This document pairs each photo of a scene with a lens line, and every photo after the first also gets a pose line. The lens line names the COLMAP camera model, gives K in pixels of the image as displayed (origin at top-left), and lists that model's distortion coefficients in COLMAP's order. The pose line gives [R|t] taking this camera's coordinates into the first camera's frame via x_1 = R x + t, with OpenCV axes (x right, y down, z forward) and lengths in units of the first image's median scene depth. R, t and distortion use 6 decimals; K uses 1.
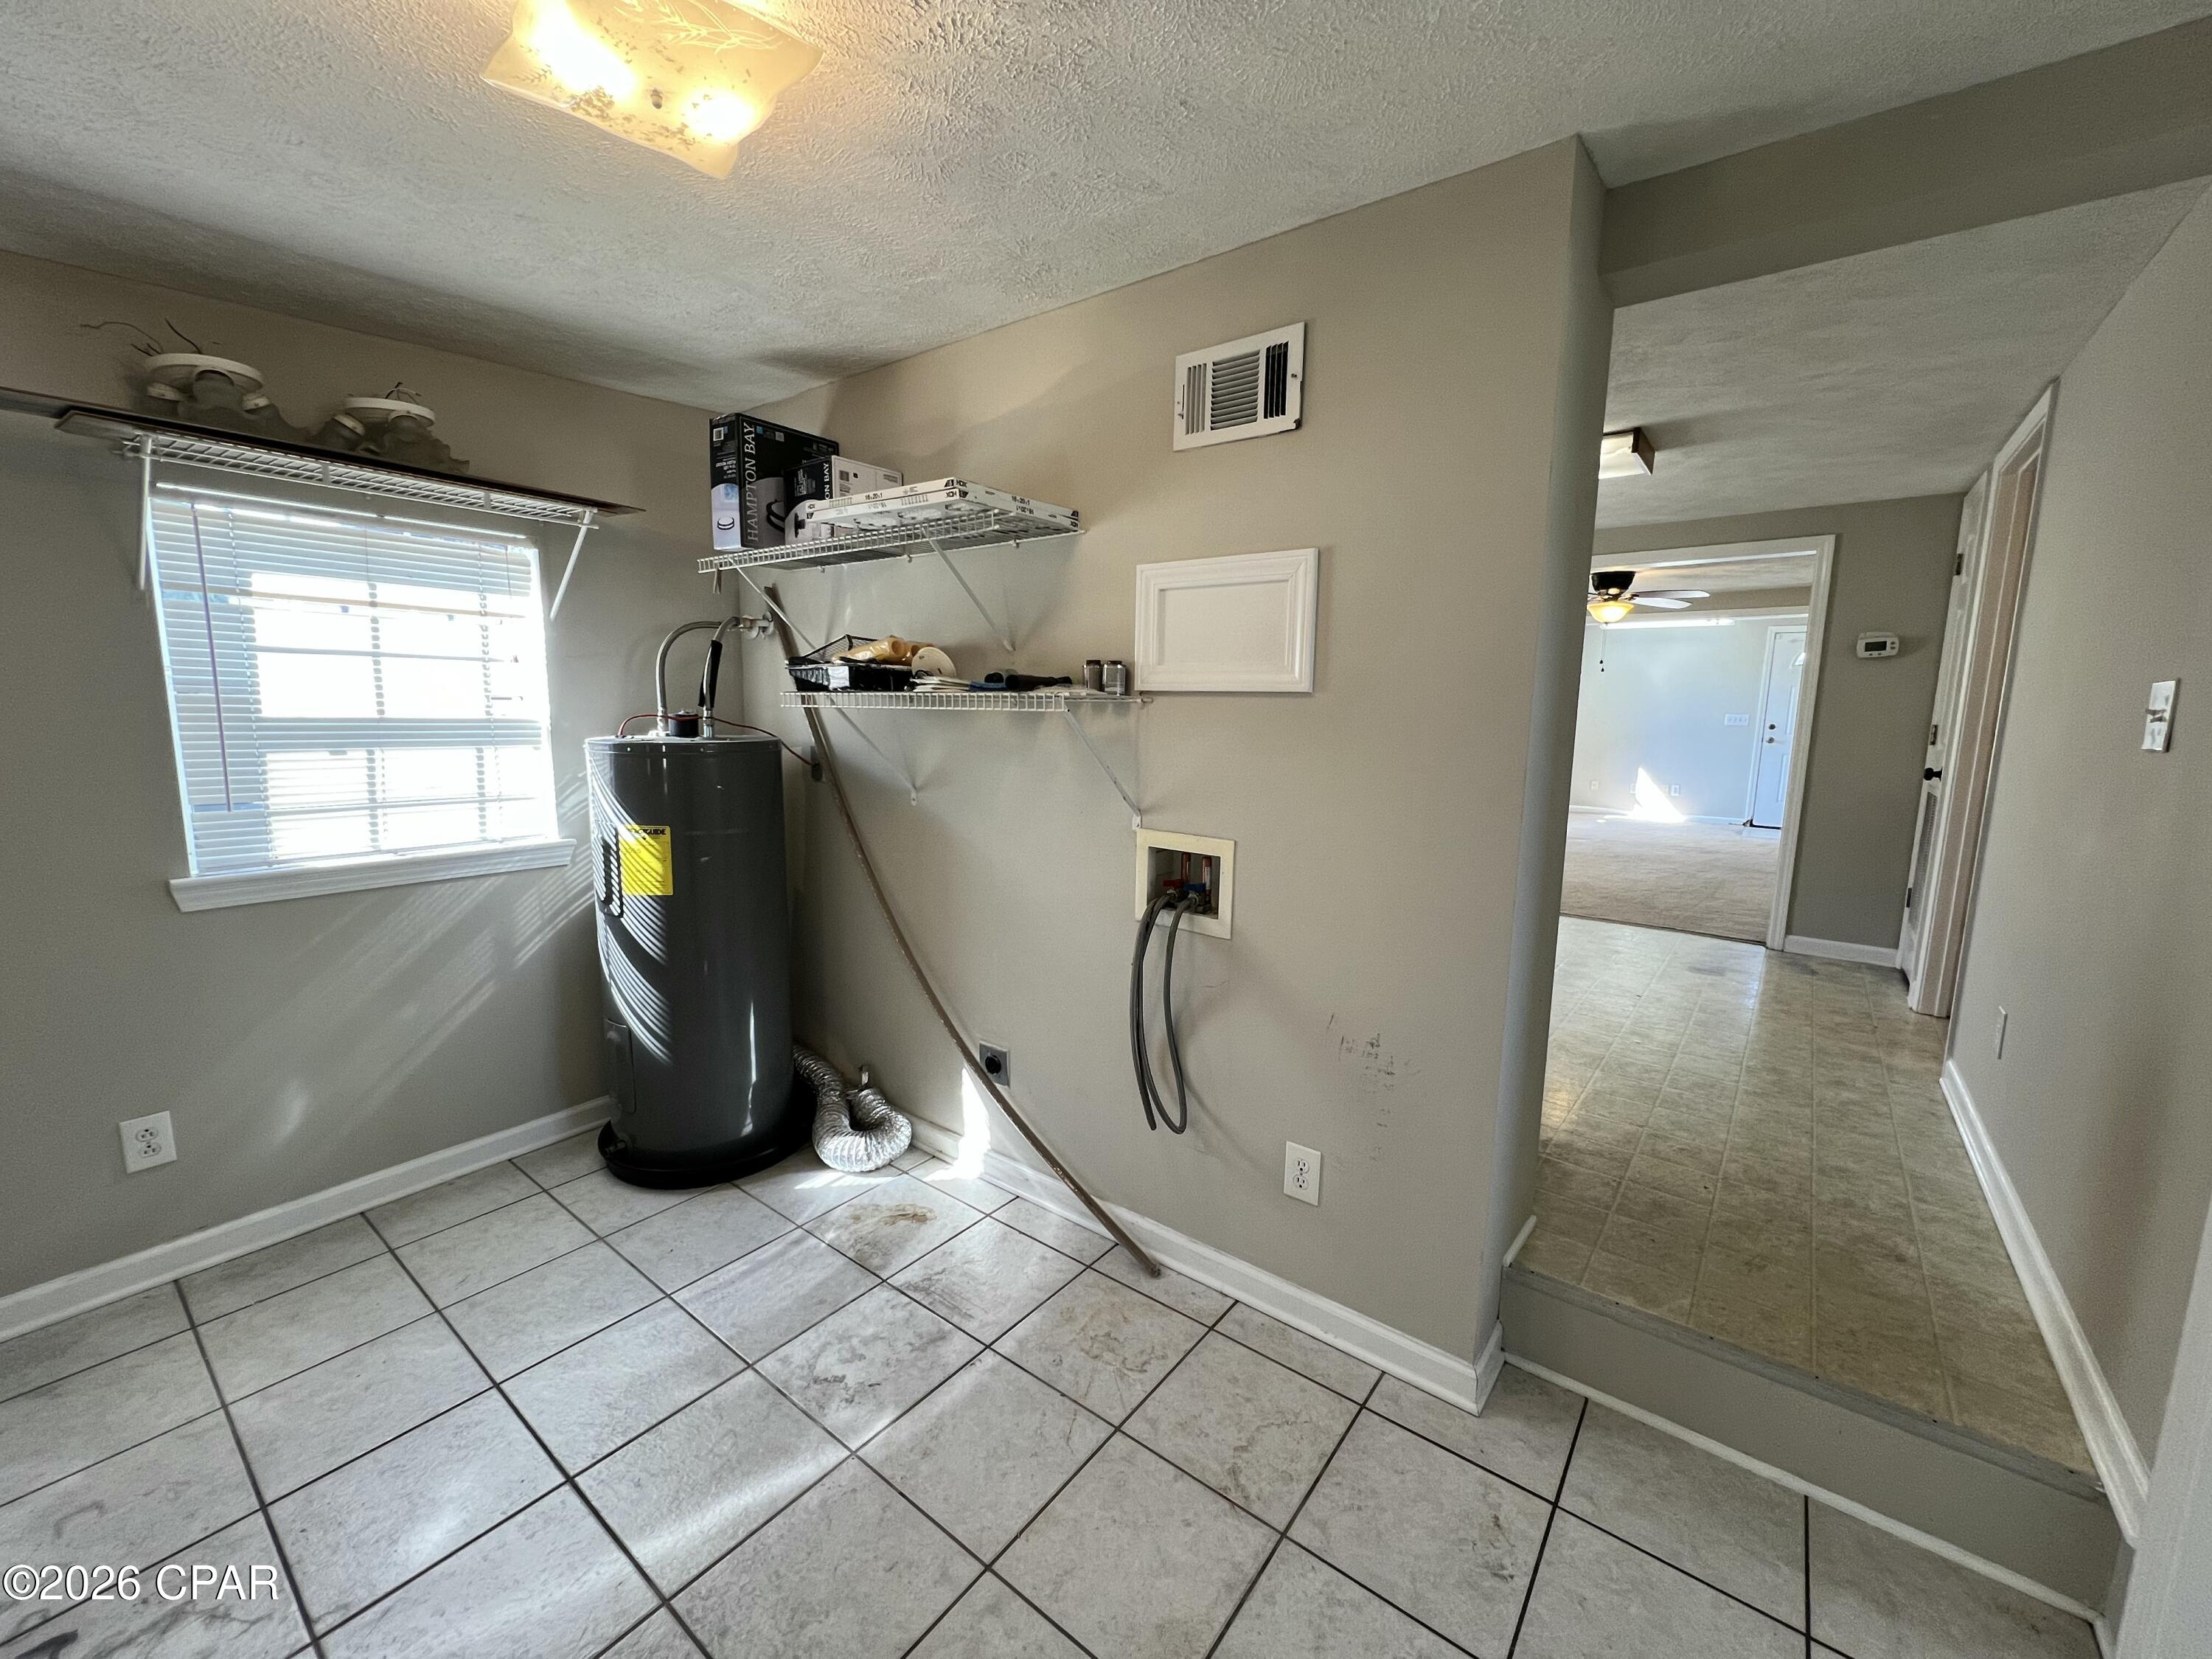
lens RADIAL K [[888.6, 0, 1101.2], [0, 888.6, 829.2], [0, 0, 1]] dist [-0.001061, -0.000165]
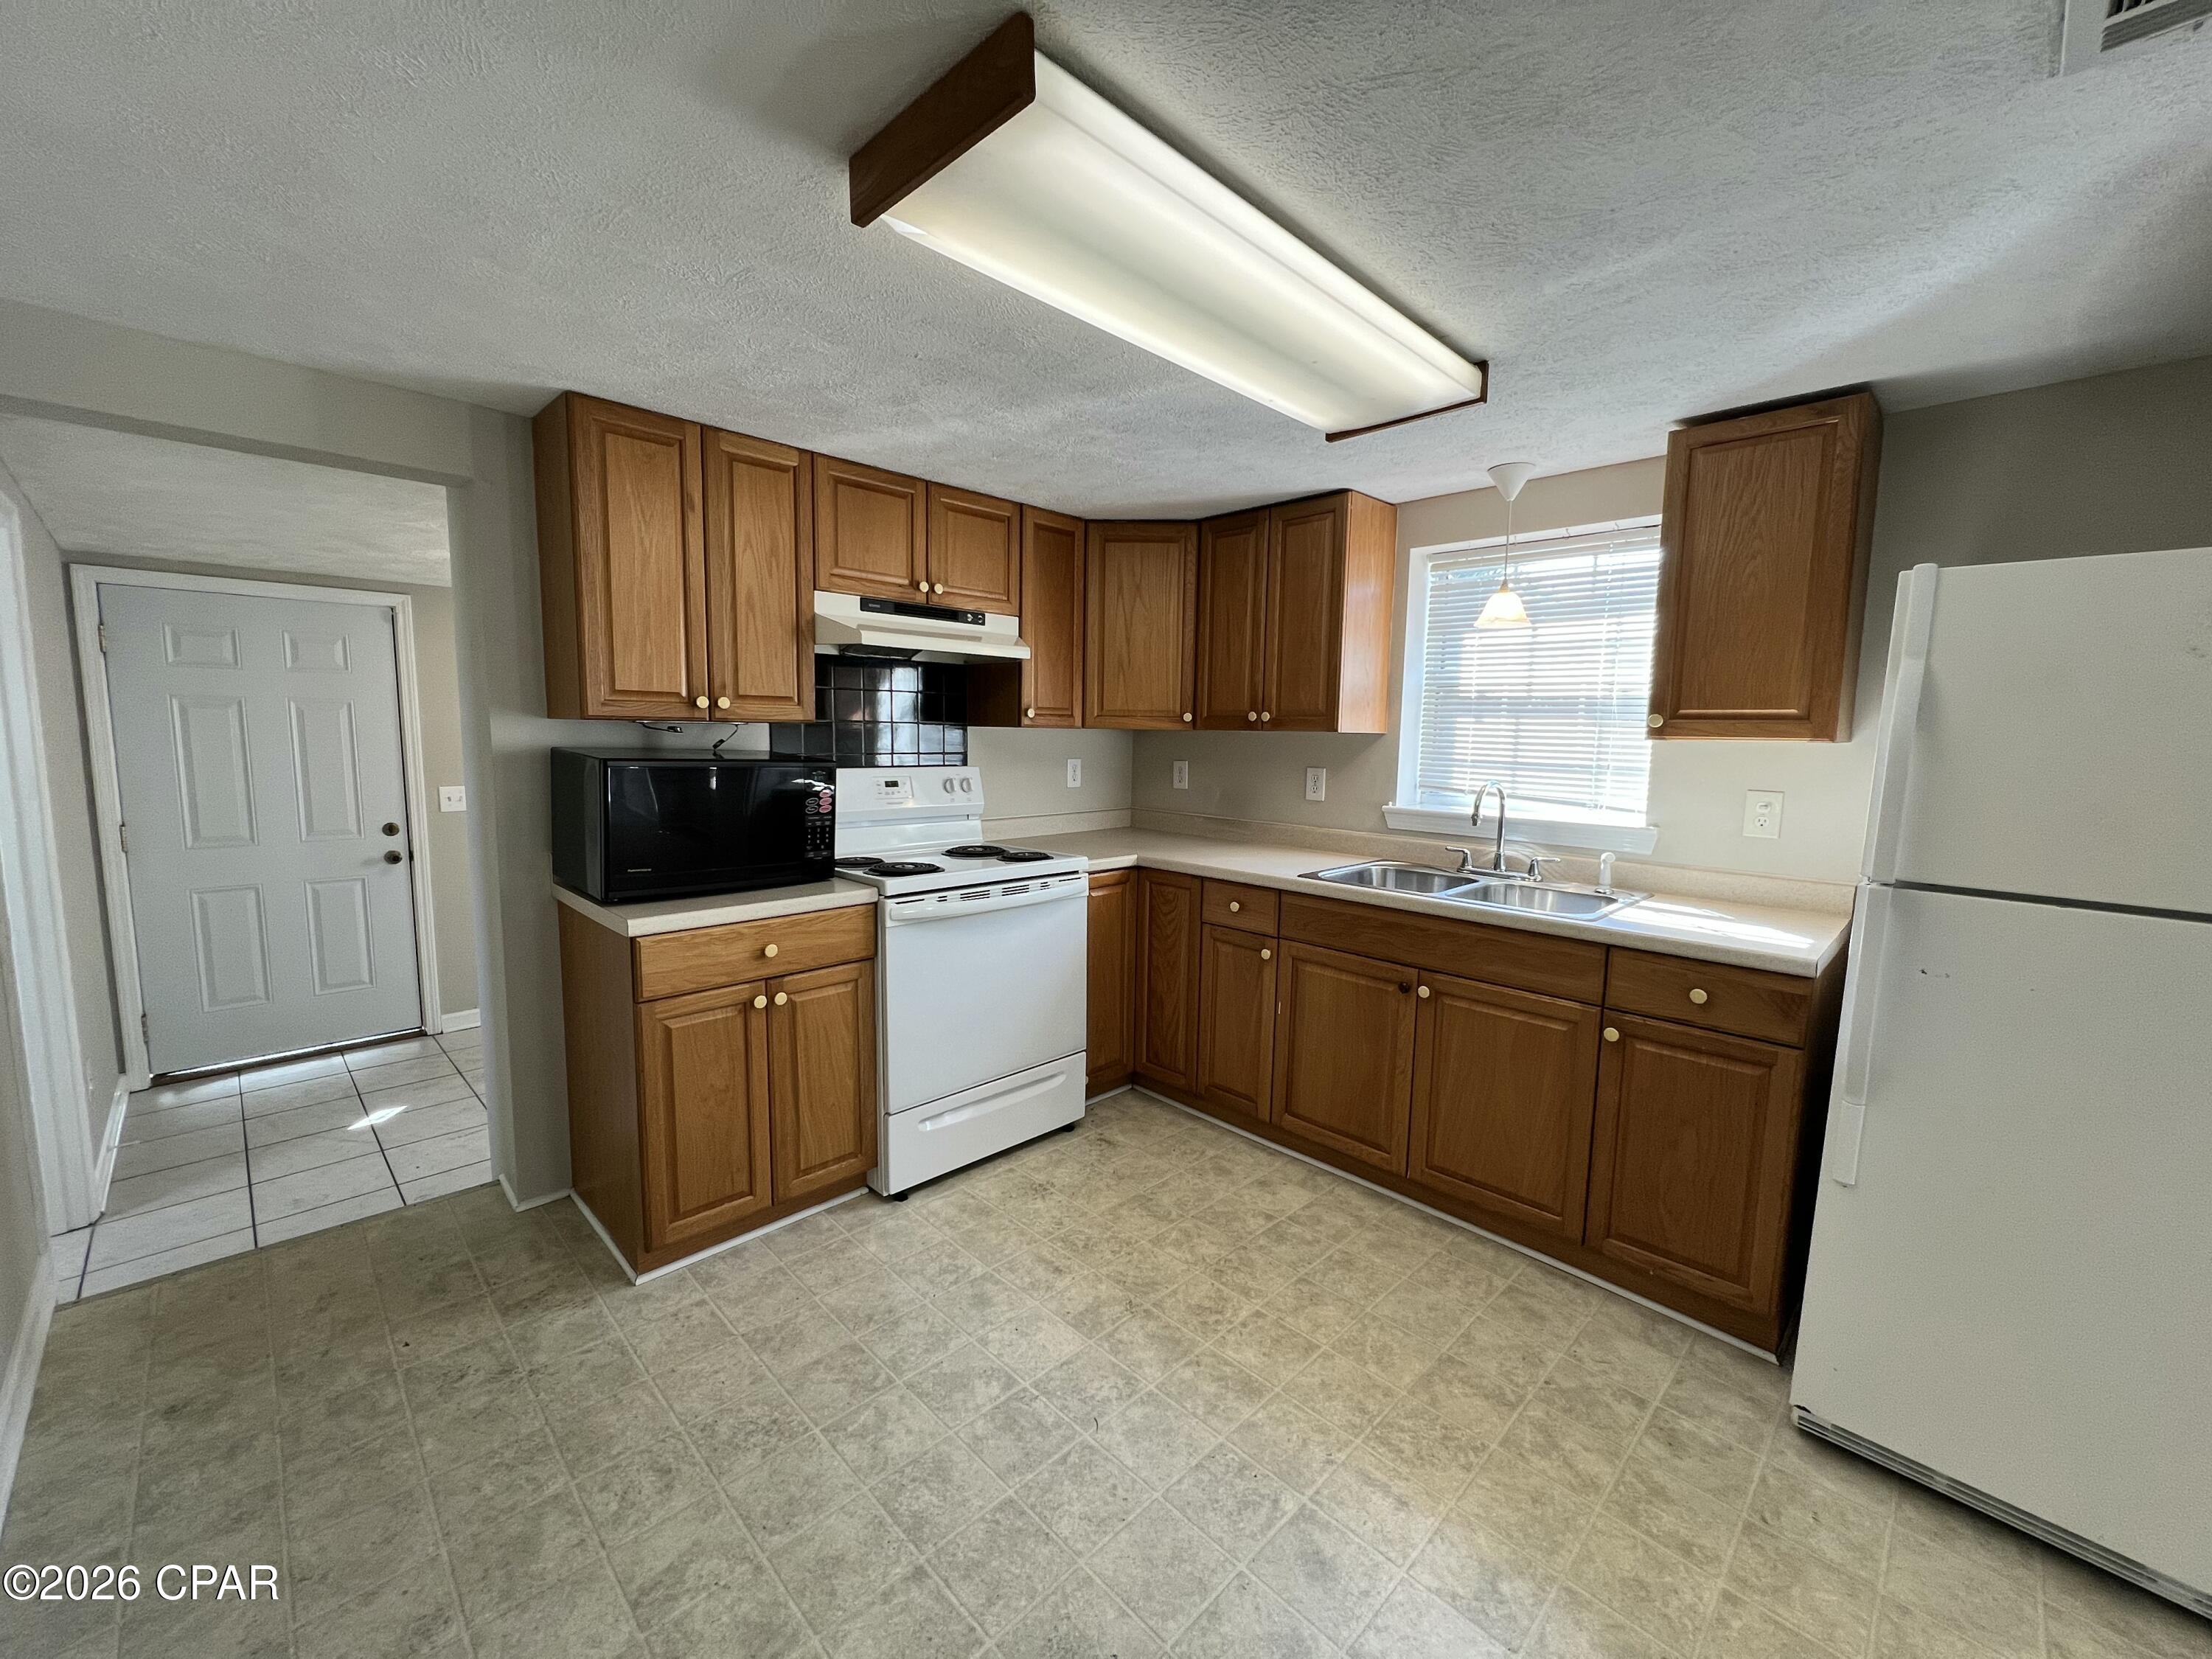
lens RADIAL K [[884.6, 0, 1102.9], [0, 884.6, 828.6], [0, 0, 1]] dist [-0.002076, 0.000513]
pose [[-0.117940, 0.094498, -0.988514, 1.394196], [-0.160341, 0.980587, 0.112871, -0.298918], [0.979990, 0.171812, -0.100499, 1.650665]]
